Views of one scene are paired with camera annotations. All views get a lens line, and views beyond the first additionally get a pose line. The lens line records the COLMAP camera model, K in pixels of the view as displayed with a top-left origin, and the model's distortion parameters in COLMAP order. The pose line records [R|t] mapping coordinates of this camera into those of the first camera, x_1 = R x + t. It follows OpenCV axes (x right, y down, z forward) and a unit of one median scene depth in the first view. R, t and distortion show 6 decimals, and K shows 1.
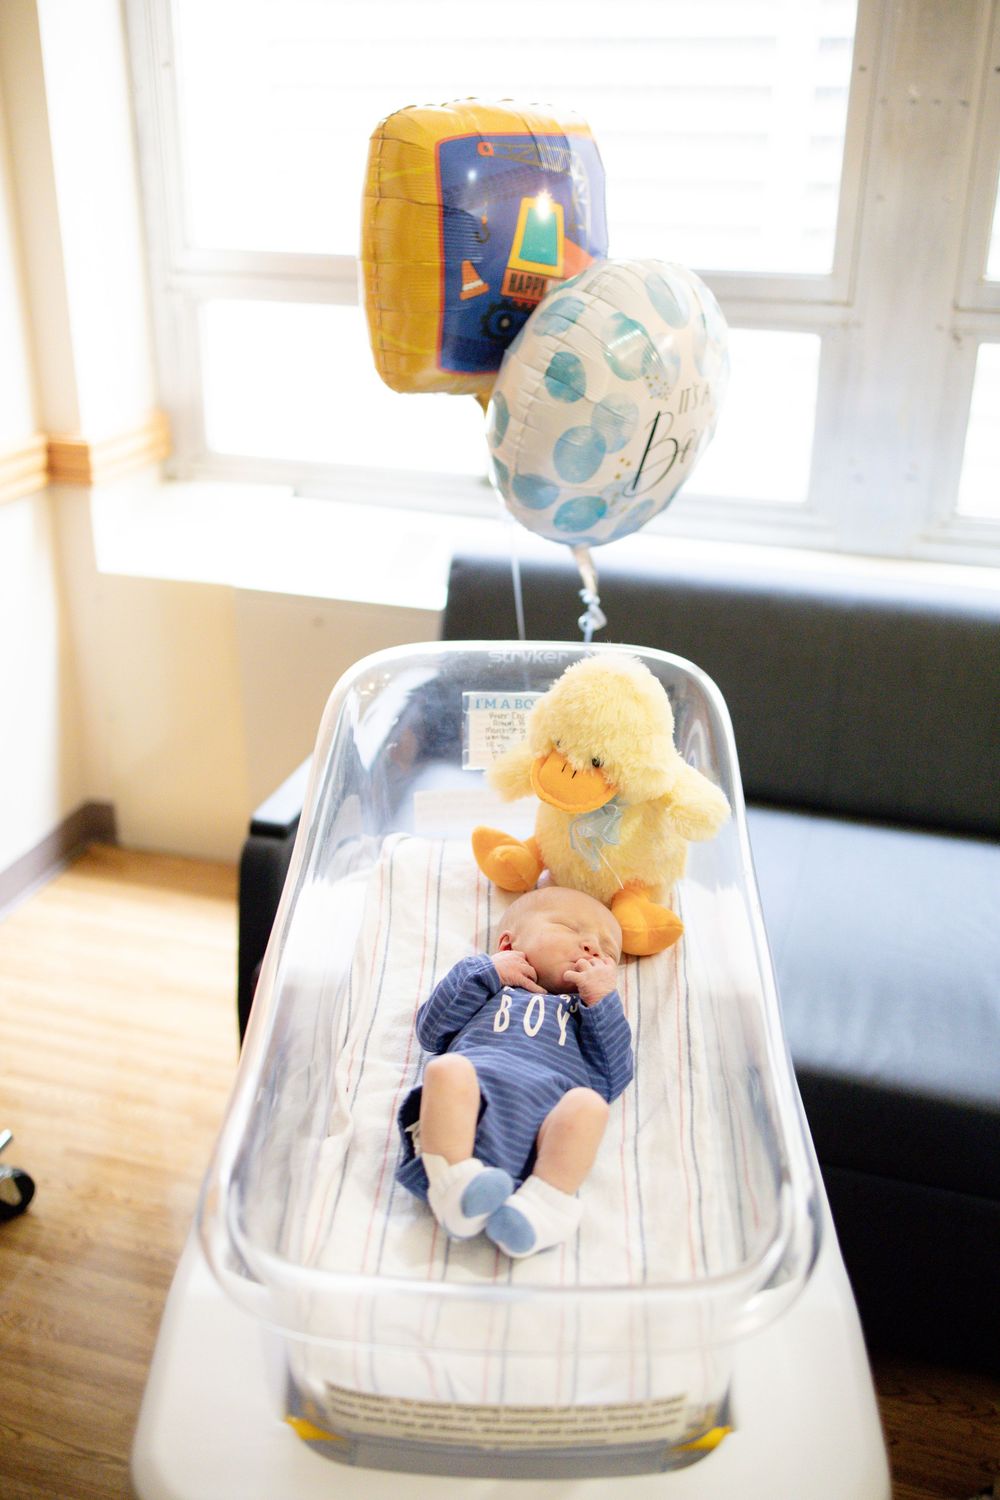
lens RADIAL K [[1515.5, 0, 500.0], [0, 1515.5, 750.0], [0, 0, 1]] dist [-0.008933, -0.006449]
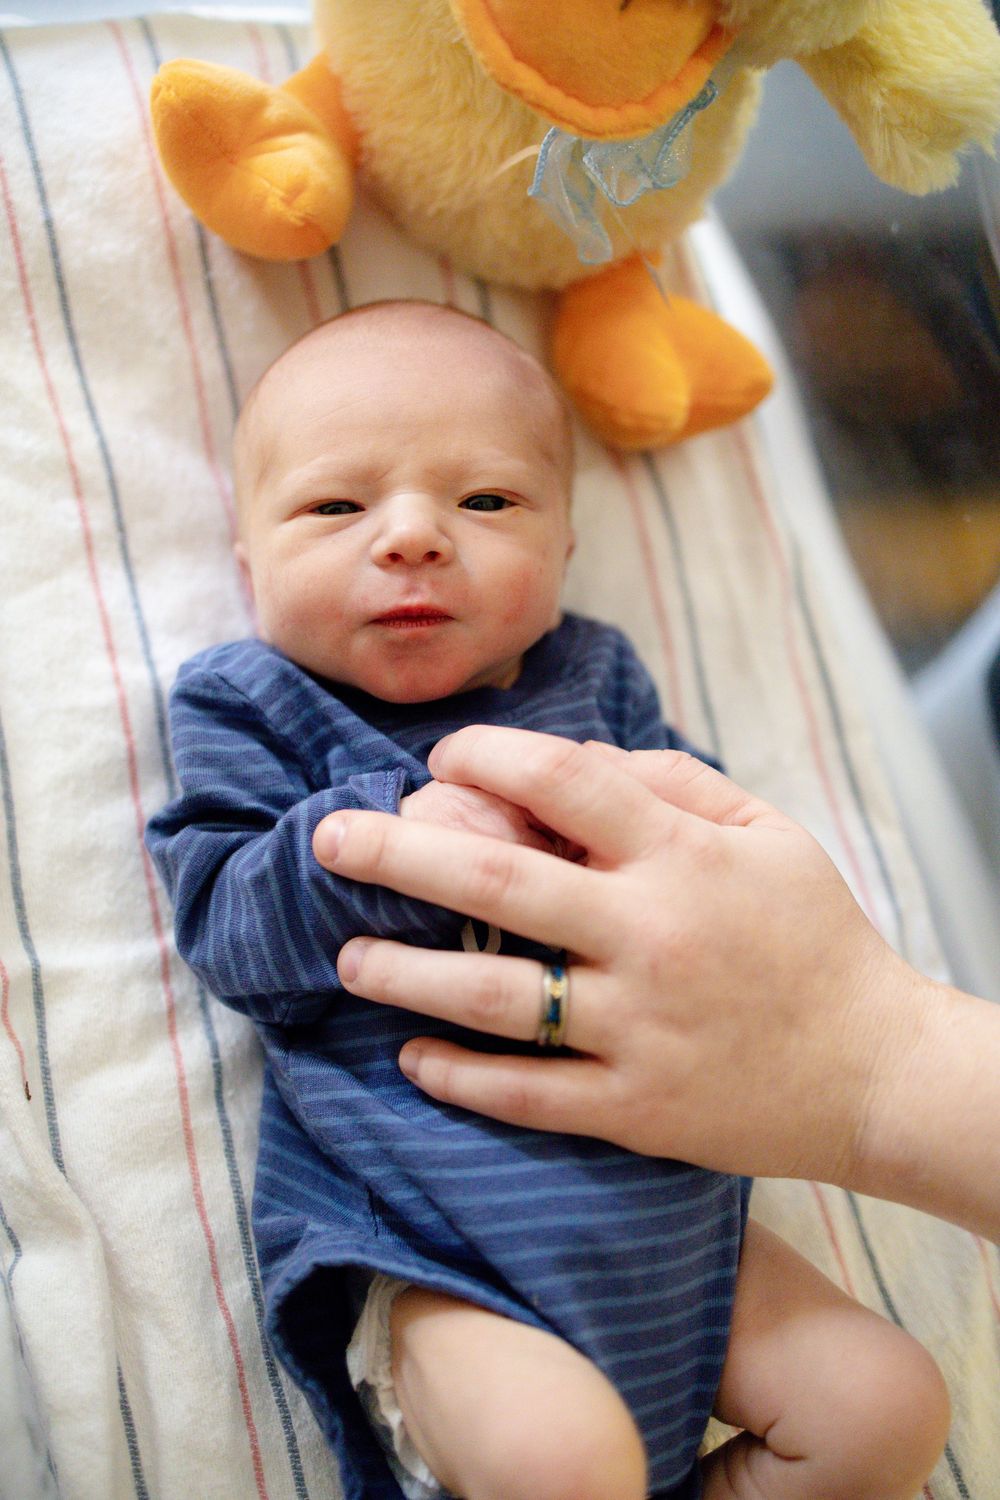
lens RADIAL K [[1515.5, 0, 500.0], [0, 1515.5, 750.0], [0, 0, 1]] dist [-0.008933, -0.006449]
pose [[0.902116, -0.222519, 0.369692, -0.101277], [-0.095336, 0.732812, 0.673719, -0.064038], [-0.420830, -0.643018, 0.639868, 0.702938]]
